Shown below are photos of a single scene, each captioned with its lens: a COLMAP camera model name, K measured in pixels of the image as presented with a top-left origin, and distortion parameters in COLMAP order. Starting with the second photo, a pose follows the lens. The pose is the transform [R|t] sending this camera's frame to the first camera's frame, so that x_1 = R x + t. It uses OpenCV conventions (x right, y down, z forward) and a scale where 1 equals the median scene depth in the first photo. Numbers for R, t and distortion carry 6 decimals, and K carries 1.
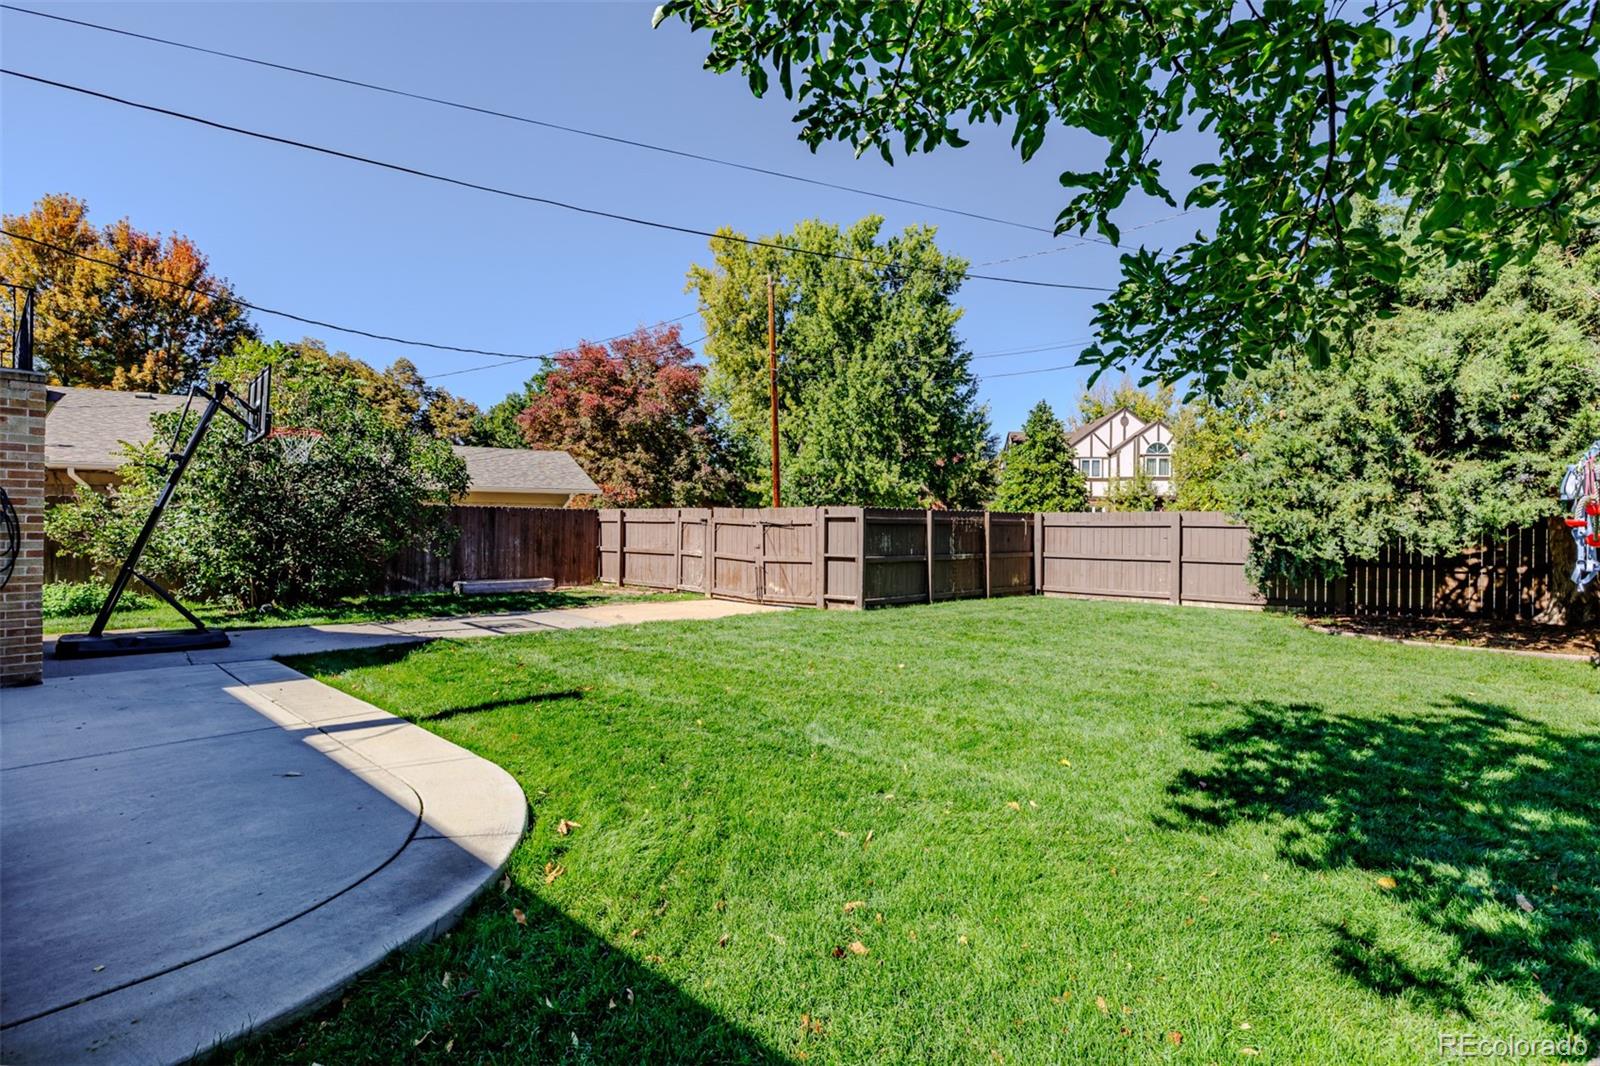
lens RADIAL K [[717.2, 0, 801.6], [0, 717.2, 528.7], [0, 0, 1]] dist [-0.009512, 0.002087]
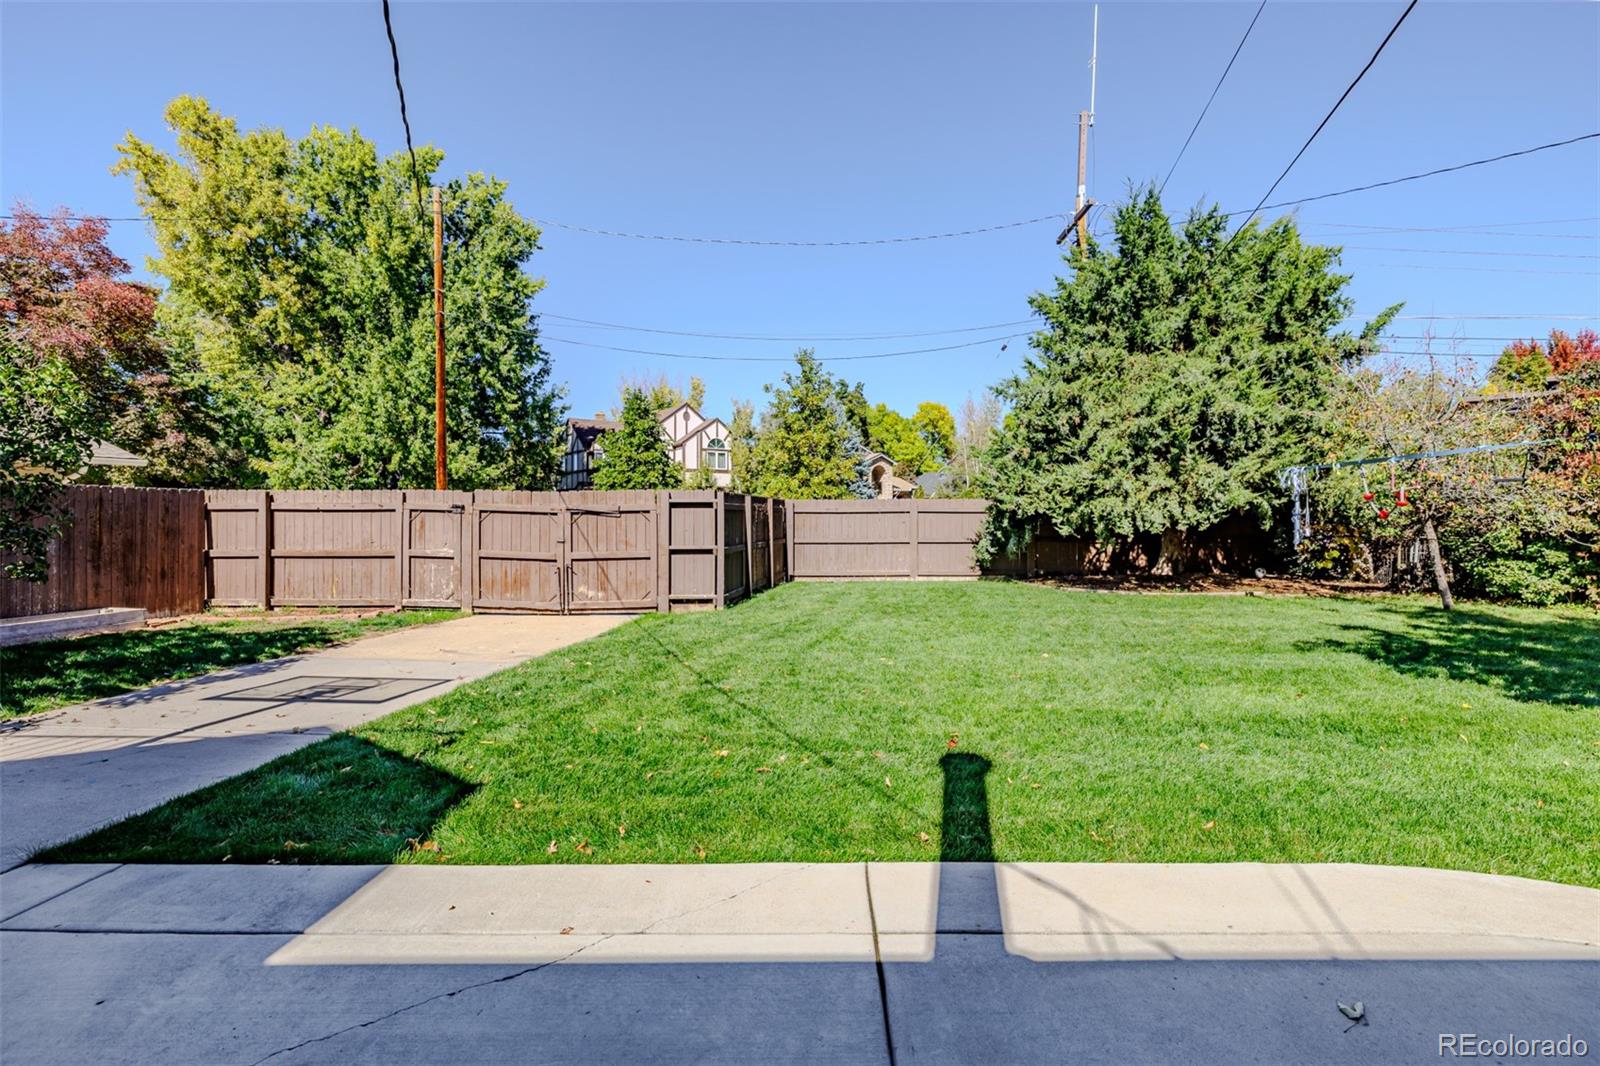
lens RADIAL K [[717.2, 0, 812.8], [0, 717.2, 525.0], [0, 0, 1]] dist [-0.009512, 0.002087]
pose [[0.765245, -0.016444, 0.643529, -0.112325], [0.011135, 0.999862, 0.012307, 0.000577], [-0.643642, -0.002252, 0.765323, 0.075361]]
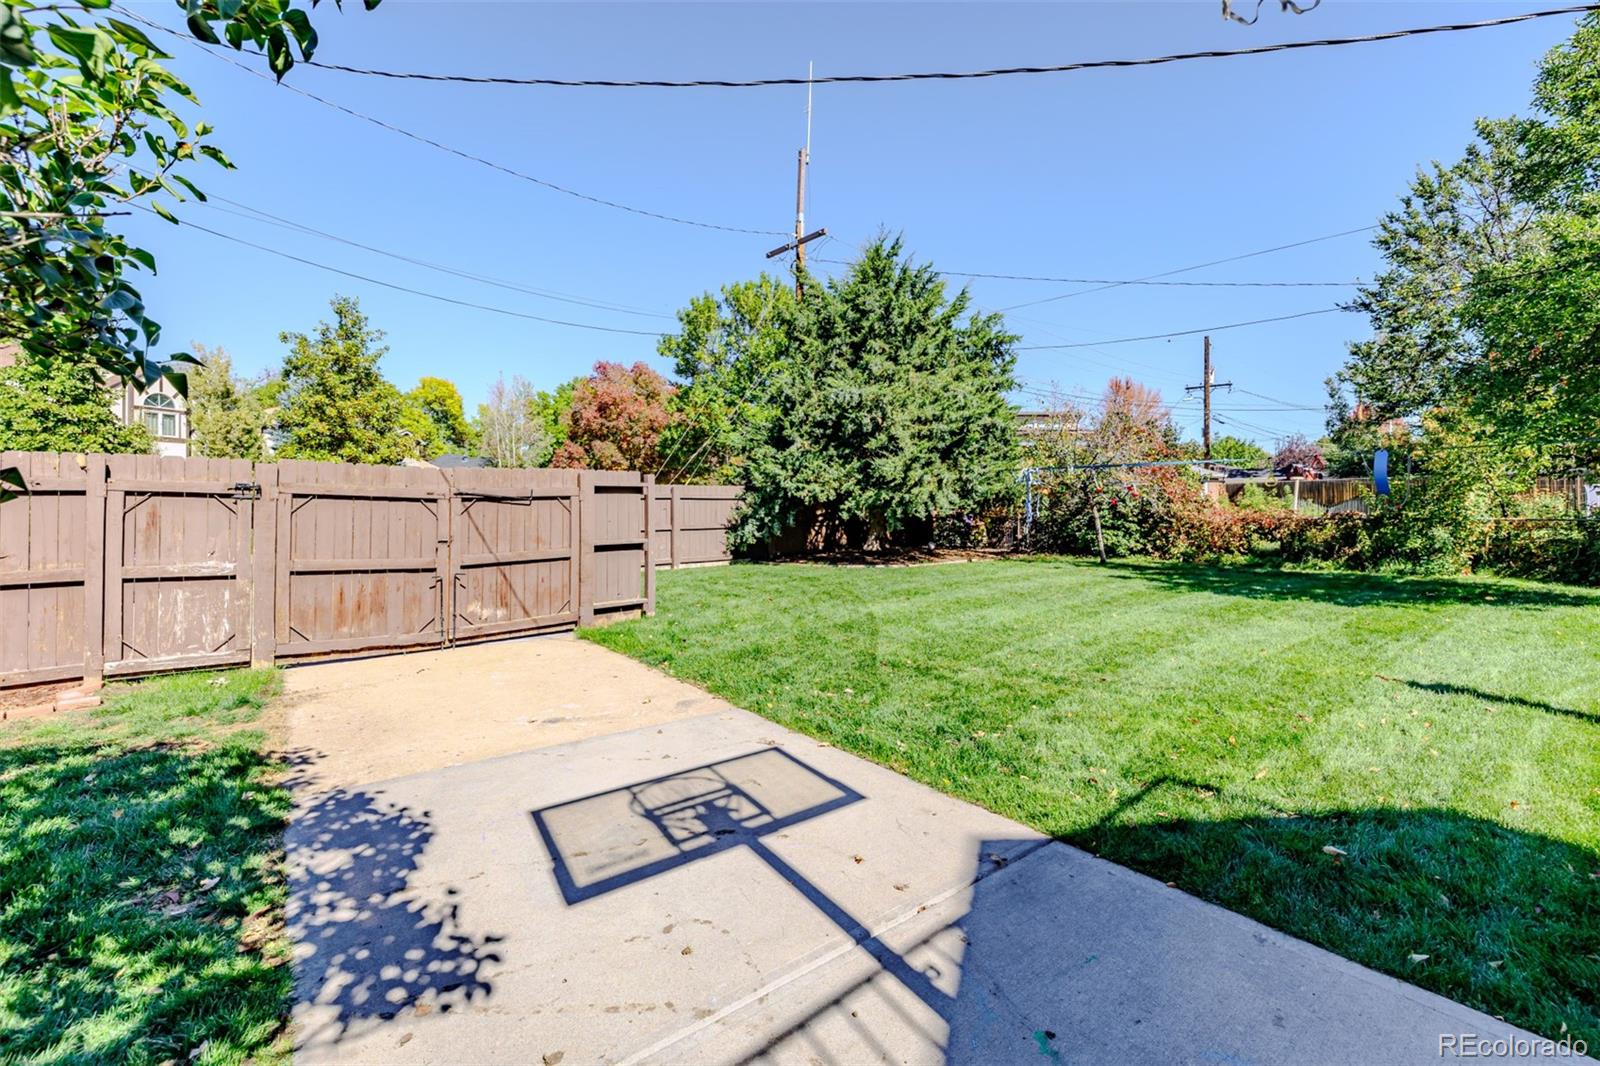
lens RADIAL K [[679.1, 0, 815.1], [0, 679.1, 506.0], [0, 0, 1]] dist [0.001649, -0.000762]
pose [[0.137710, -0.014630, 0.990365, -0.166128], [0.007918, 0.999875, 0.013670, -0.001349], [-0.990441, 0.005959, 0.137809, 0.212275]]
